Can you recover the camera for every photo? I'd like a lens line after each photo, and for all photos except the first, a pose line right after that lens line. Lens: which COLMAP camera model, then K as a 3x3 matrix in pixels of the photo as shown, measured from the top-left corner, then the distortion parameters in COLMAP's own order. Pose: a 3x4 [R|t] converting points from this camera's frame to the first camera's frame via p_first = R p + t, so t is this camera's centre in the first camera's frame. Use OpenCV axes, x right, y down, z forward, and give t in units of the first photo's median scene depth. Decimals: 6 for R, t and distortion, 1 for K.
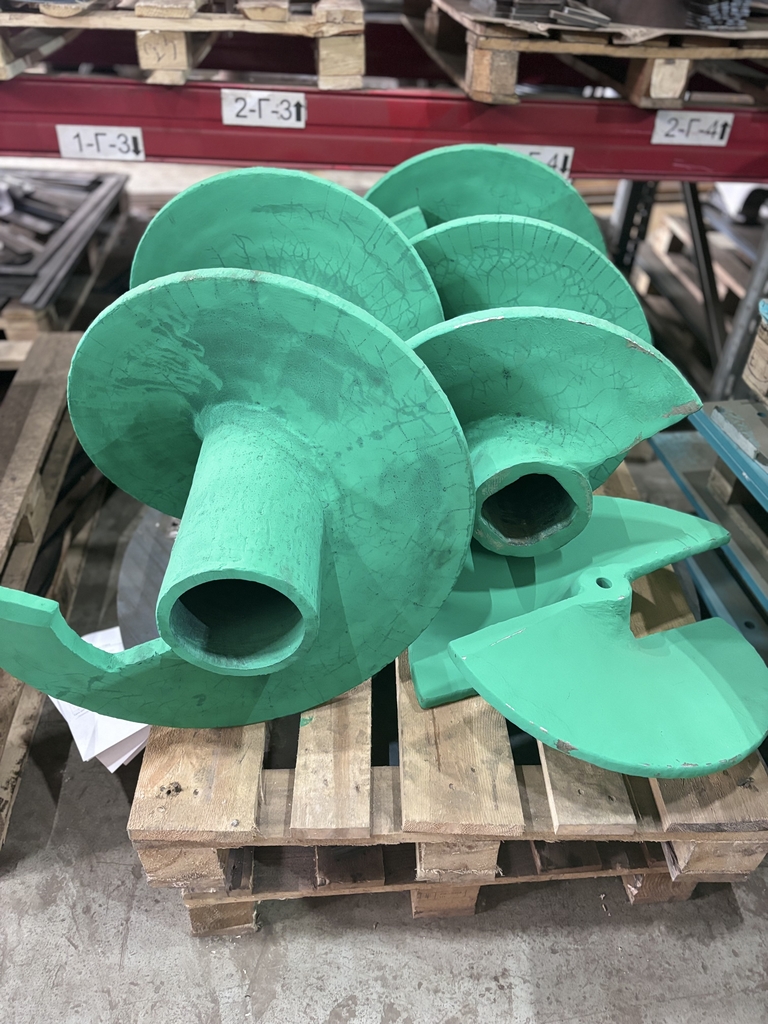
lens RADIAL K [[779.2, 0, 385.1], [0, 779.2, 511.7], [0, 0, 1]] dist [0.015619, 0.005913]
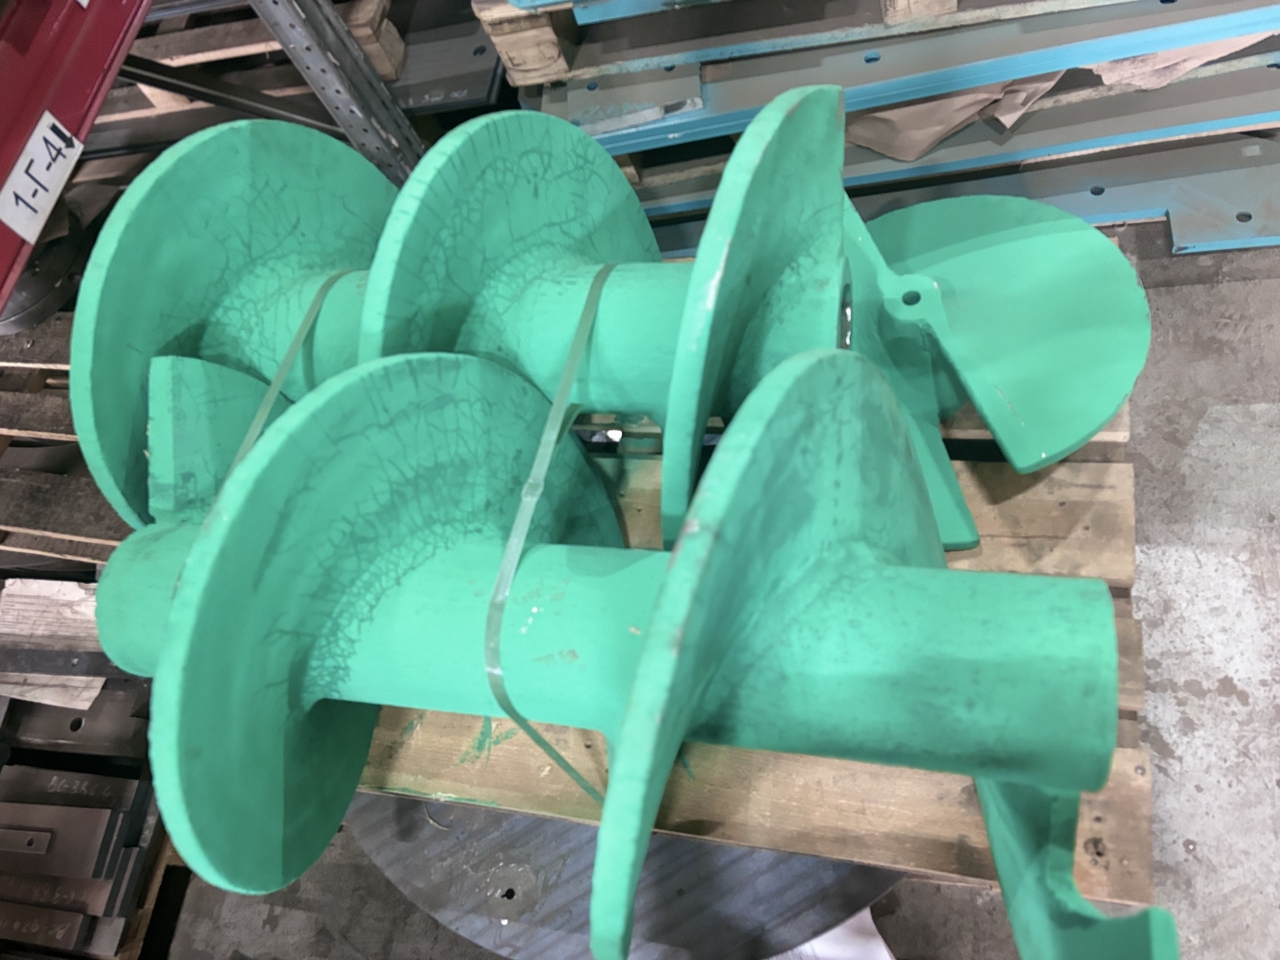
lens RADIAL K [[974.1, 0, 640.6], [0, 974.1, 481.4], [0, 0, 1]] dist [0.015619, 0.005913]
pose [[0.174573, -0.918144, 0.355718, -0.354121], [0.811096, 0.338915, 0.476719, -0.619593], [-0.558255, 0.205300, 0.803868, 0.356937]]
